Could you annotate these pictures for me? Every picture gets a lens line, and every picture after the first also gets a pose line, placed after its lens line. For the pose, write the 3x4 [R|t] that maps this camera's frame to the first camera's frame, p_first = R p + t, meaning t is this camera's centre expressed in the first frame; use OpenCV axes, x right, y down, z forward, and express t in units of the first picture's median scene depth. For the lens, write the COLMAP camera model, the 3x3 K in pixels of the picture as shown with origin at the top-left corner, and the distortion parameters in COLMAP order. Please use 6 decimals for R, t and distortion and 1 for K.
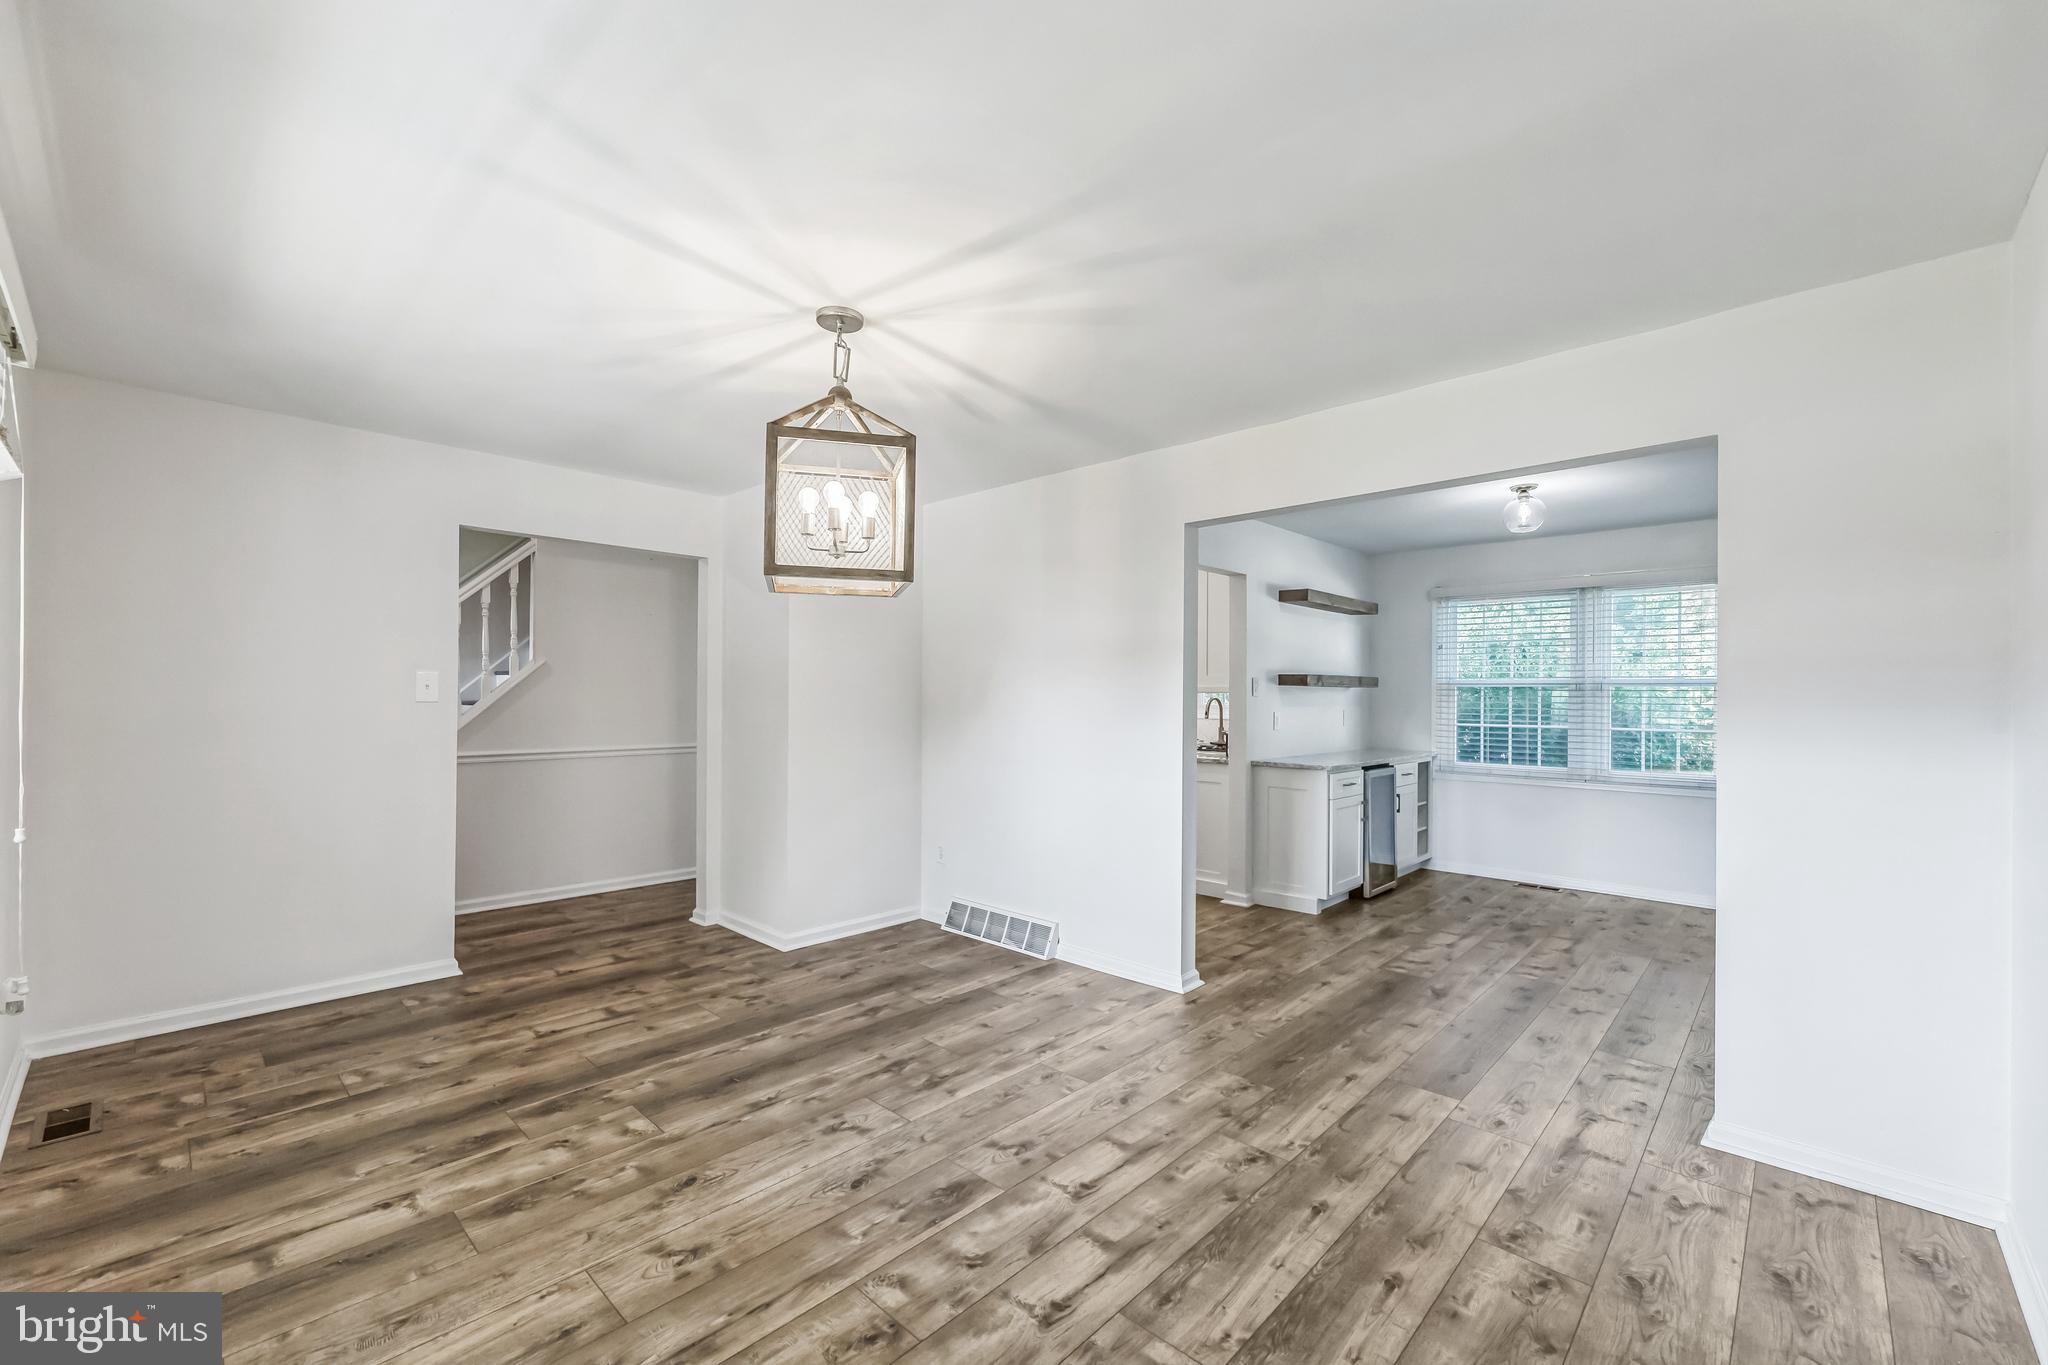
lens RADIAL K [[840.0, 0, 1031.0], [0, 840.0, 685.2], [0, 0, 1]] dist [-0.000410, 0.000871]
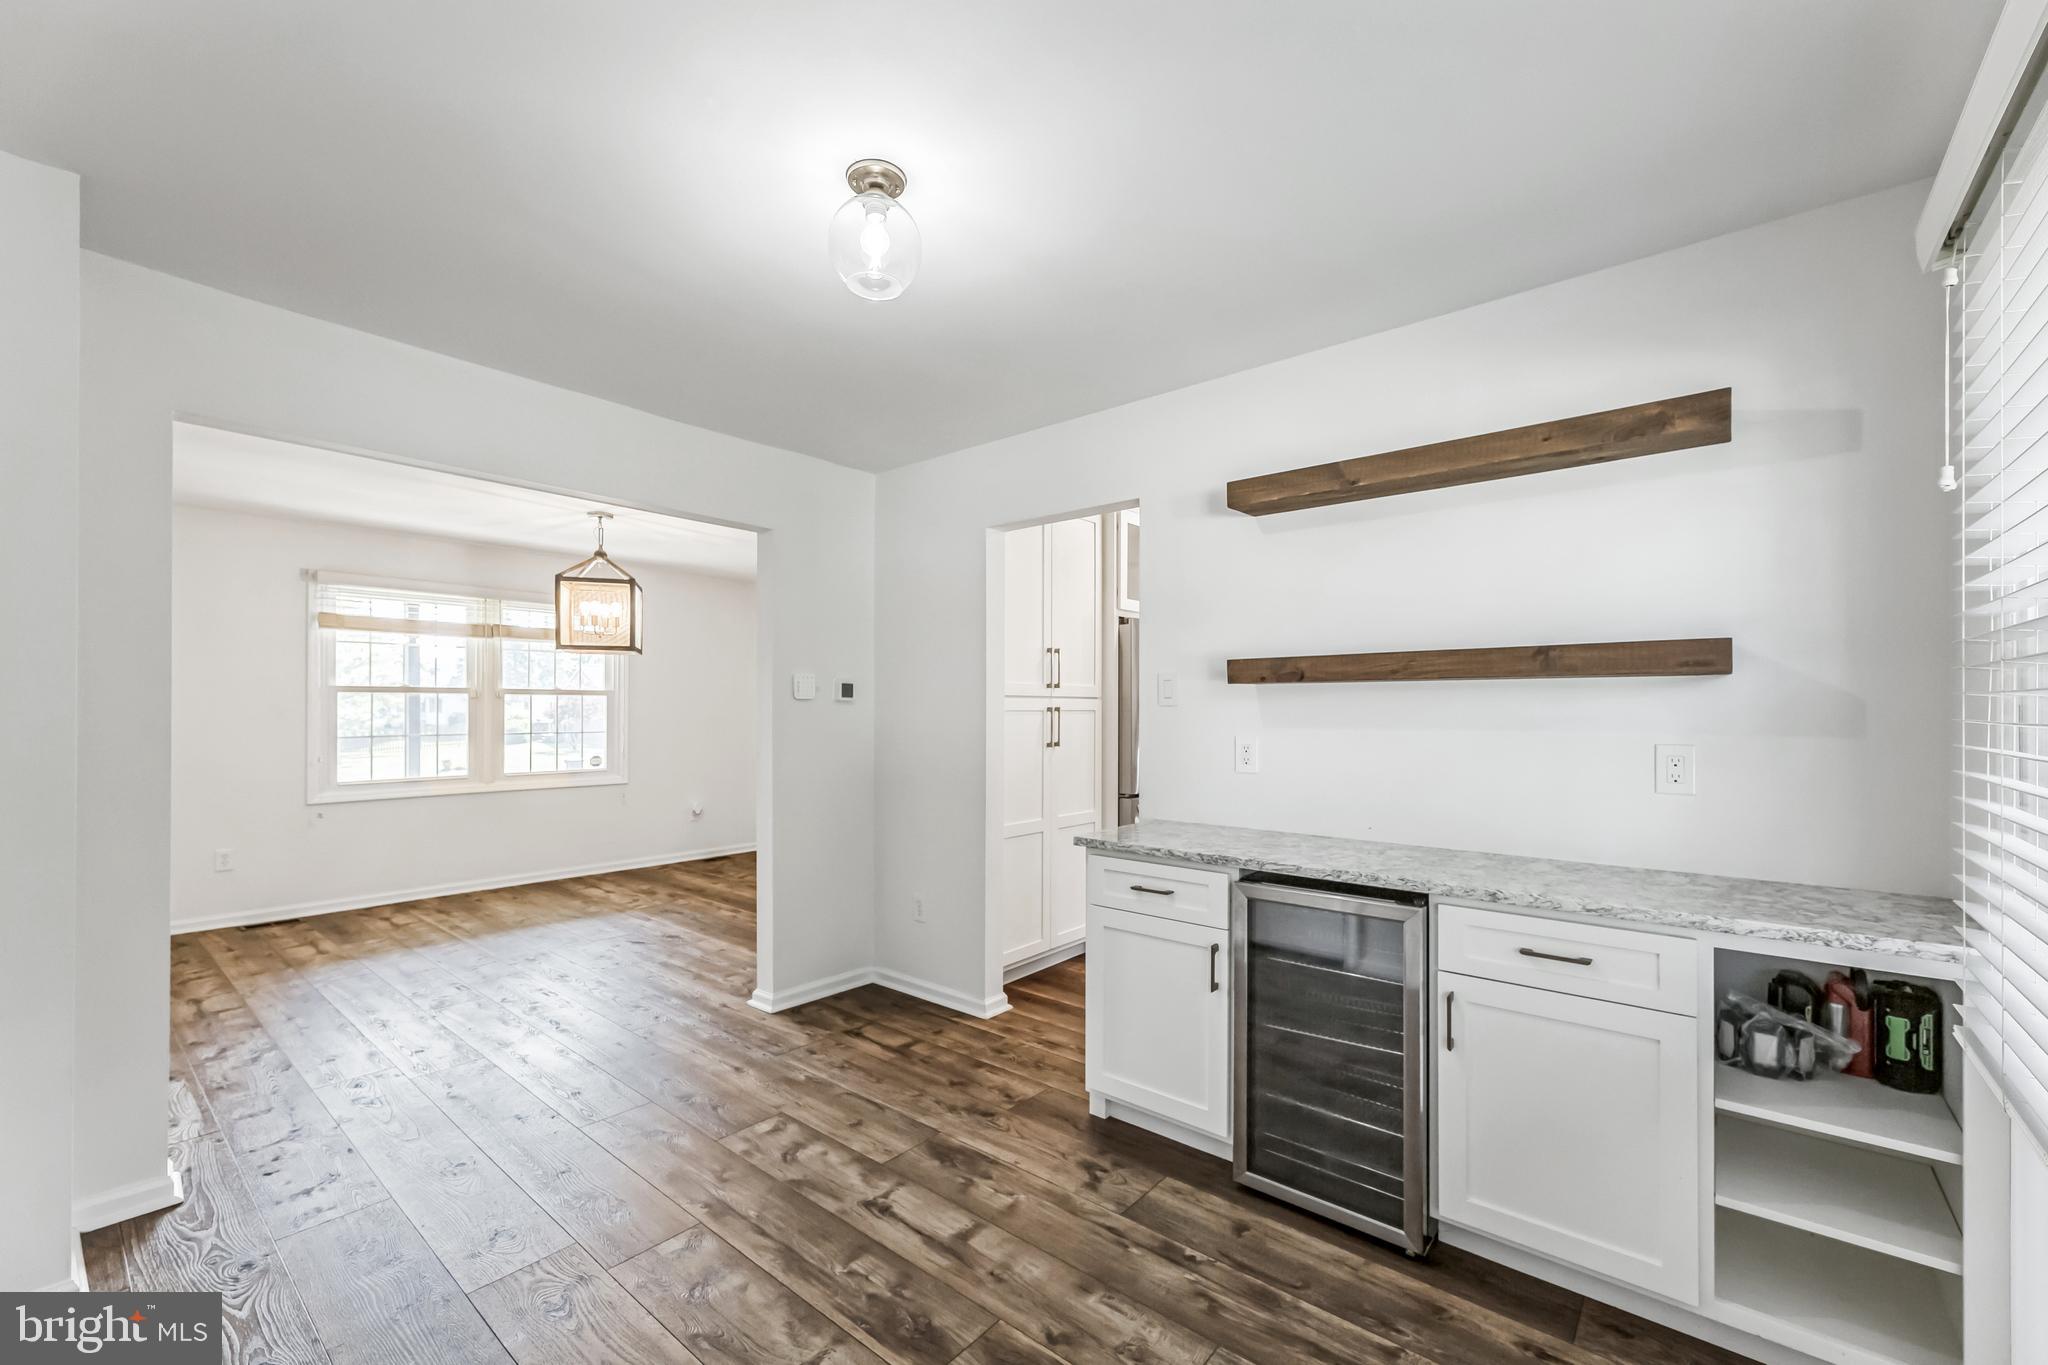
lens RADIAL K [[840.0, 0, 1010.2], [0, 840.0, 717.6], [0, 0, 1]] dist [-0.000410, 0.000871]
pose [[0.048356, 0.005952, -0.998812, 0.817444], [0.014186, 0.999877, 0.006645, 0.015075], [0.998729, -0.014491, 0.048266, 0.867325]]
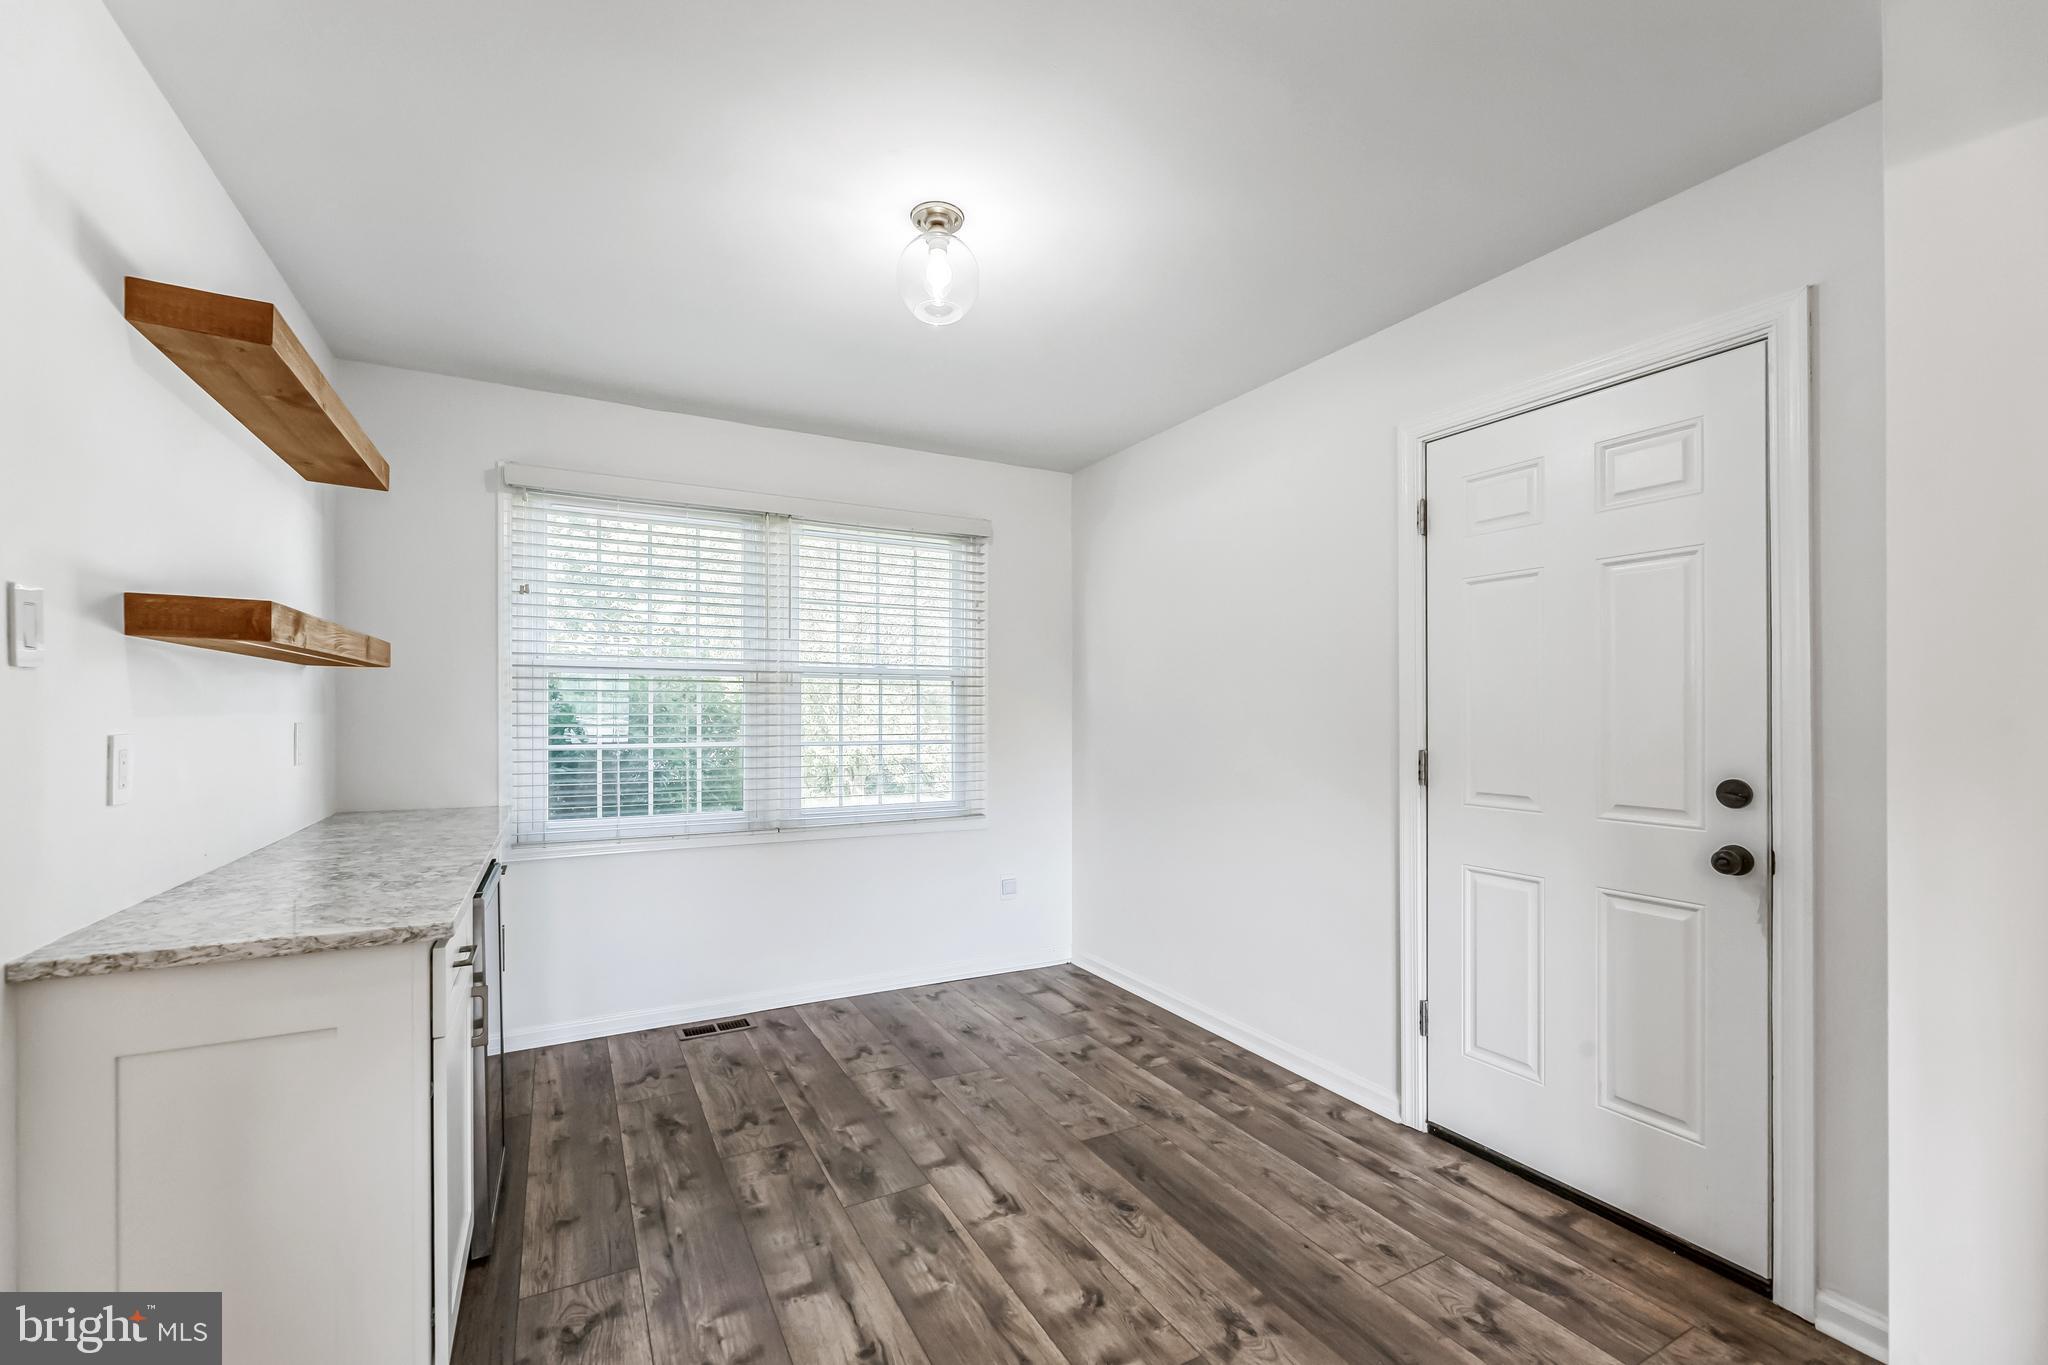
lens RADIAL K [[840.0, 0, 1023.2], [0, 840.0, 701.7], [0, 0, 1]] dist [-0.000410, 0.000871]
pose [[0.313371, -0.005259, 0.949616, 0.141268], [-0.009544, 0.999917, 0.008687, 0.014862], [-0.949583, -0.011786, 0.313294, 0.676423]]
